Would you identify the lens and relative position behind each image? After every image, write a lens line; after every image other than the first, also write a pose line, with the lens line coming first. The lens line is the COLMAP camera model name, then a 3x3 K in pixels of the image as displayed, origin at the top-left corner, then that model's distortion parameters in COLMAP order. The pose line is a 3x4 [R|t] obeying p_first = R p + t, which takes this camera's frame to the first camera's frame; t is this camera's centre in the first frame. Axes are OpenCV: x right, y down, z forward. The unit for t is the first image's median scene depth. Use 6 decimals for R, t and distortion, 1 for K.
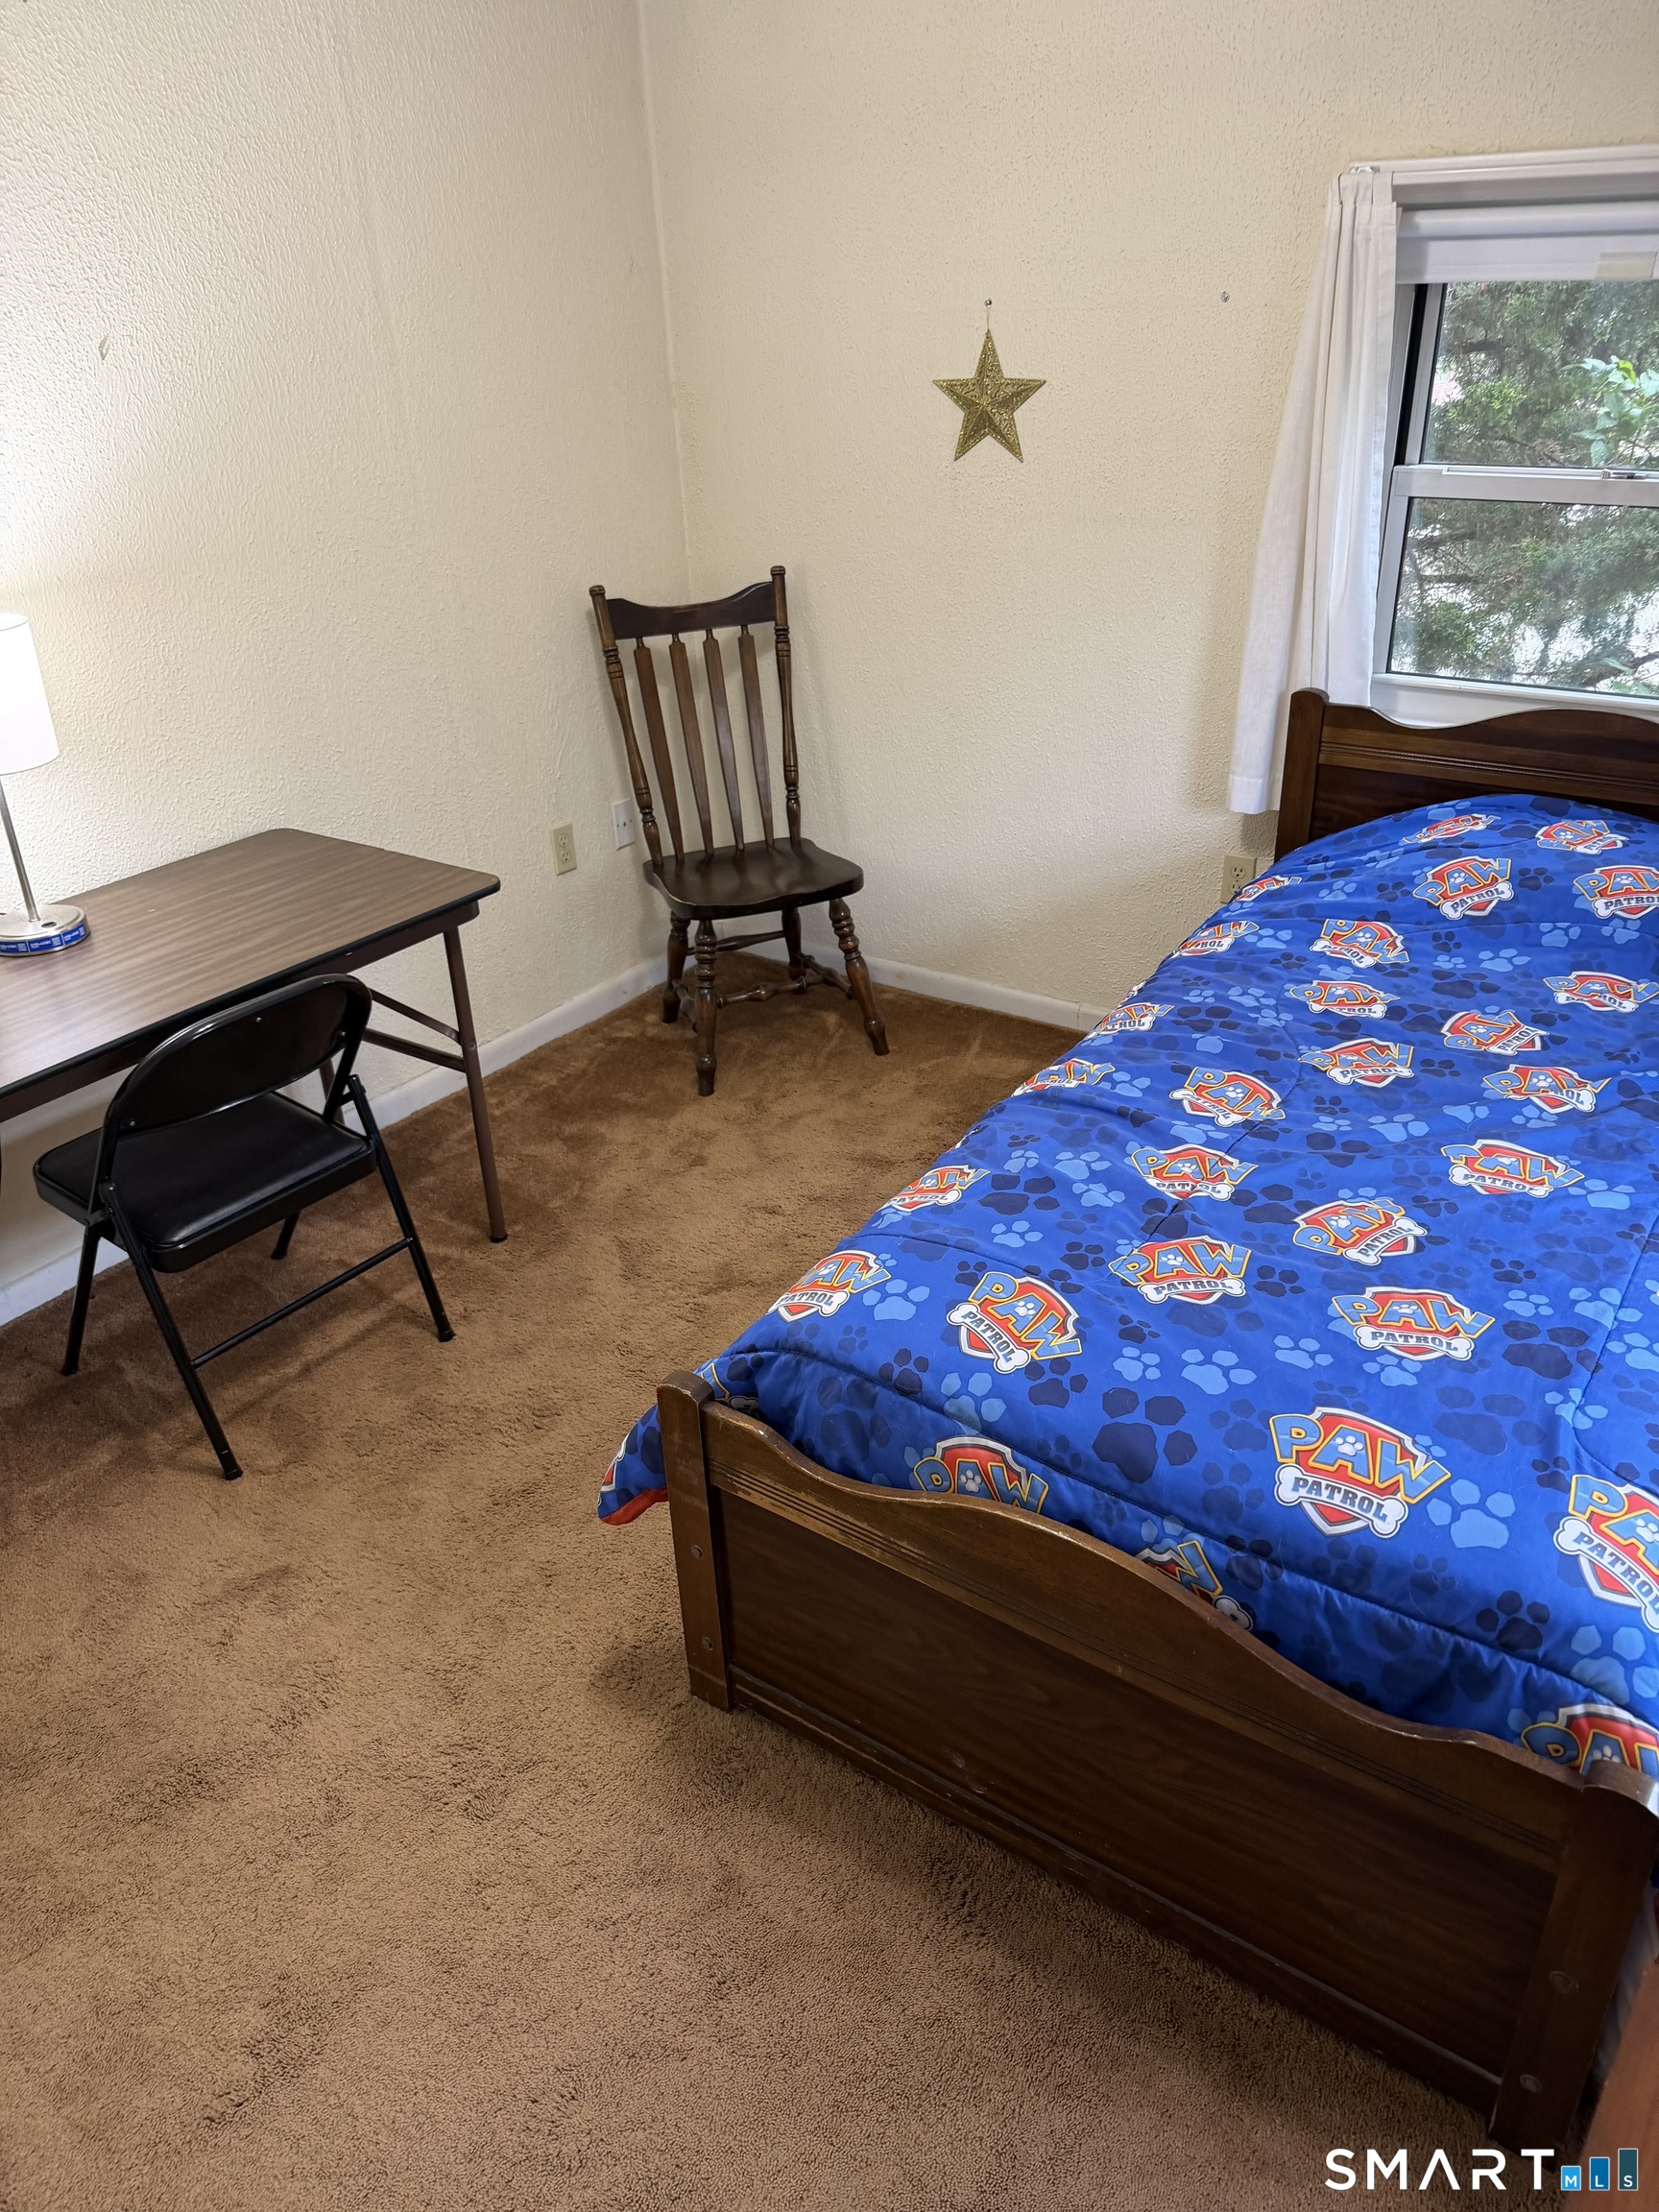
lens RADIAL K [[1571.2, 0, 828.2], [0, 1571.2, 1099.3], [0, 0, 1]] dist [0.007802, -0.031167]
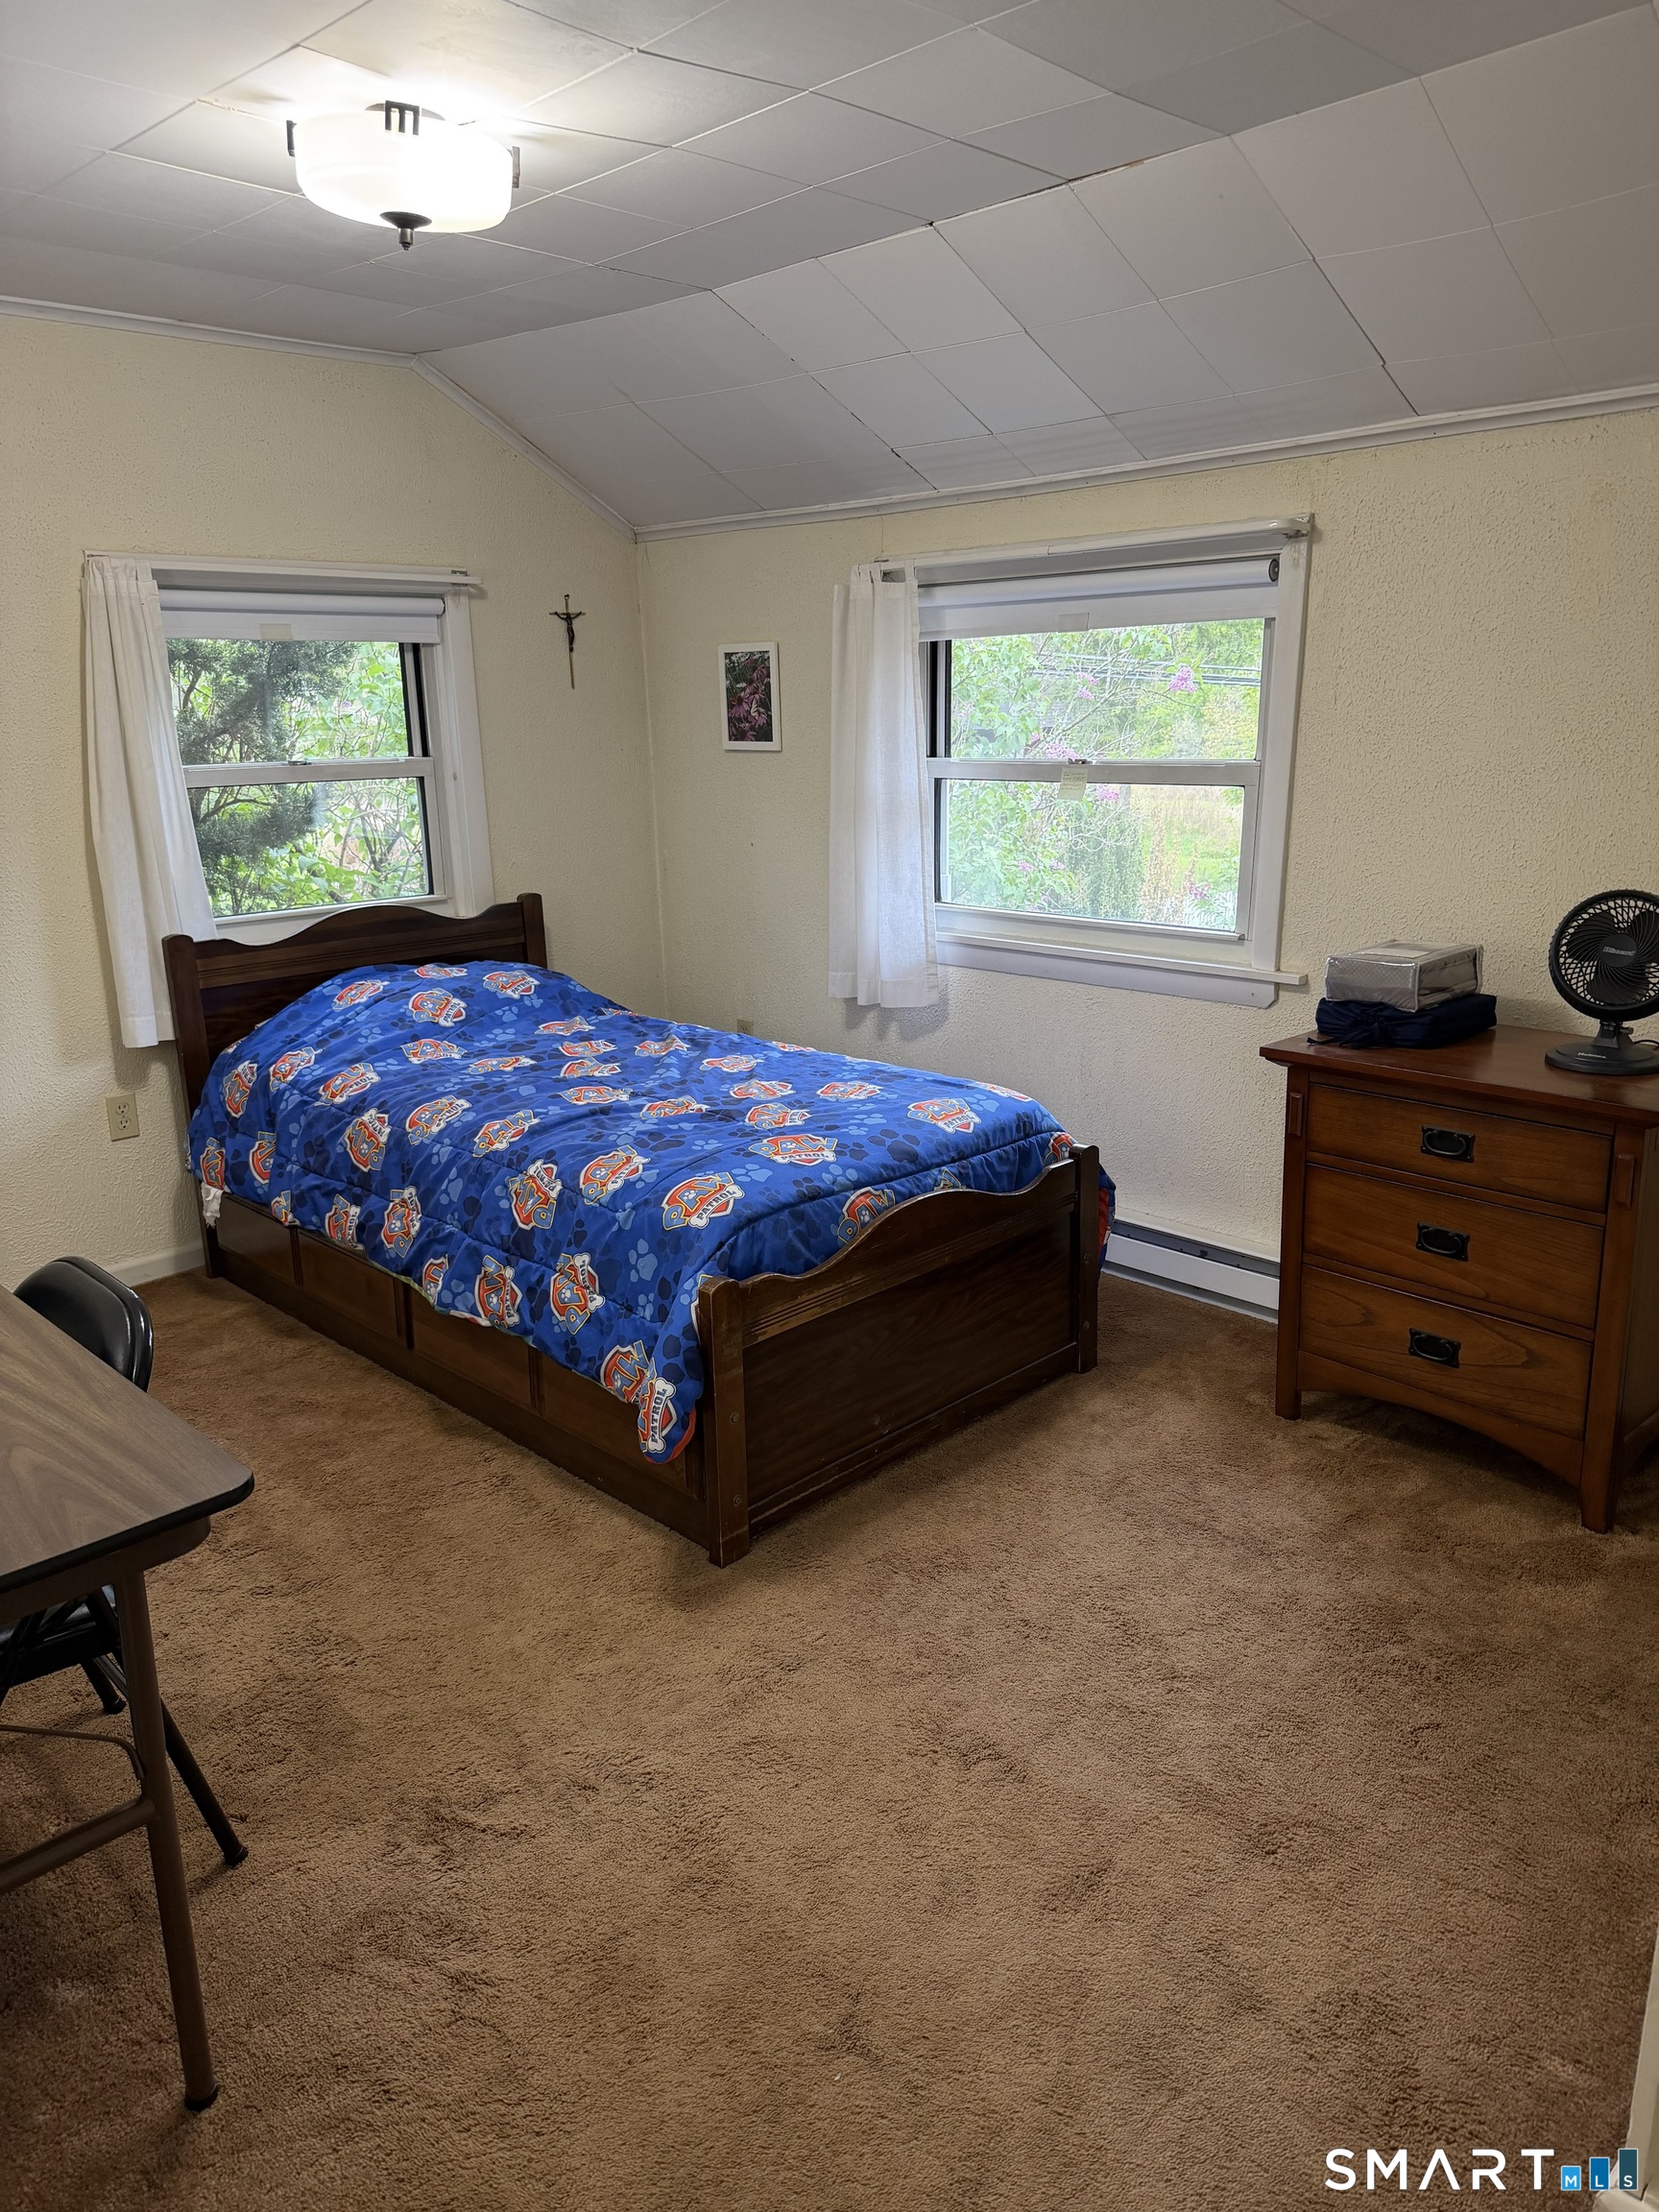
lens RADIAL K [[1571.2, 0, 829.8], [0, 1571.2, 1110.9], [0, 0, 1]] dist [0.007802, -0.031167]
pose [[0.139982, -0.206143, 0.968457, -1.472828], [0.460658, 0.879347, 0.120591, -0.082441], [-0.876470, 0.429247, 0.218055, 0.562252]]
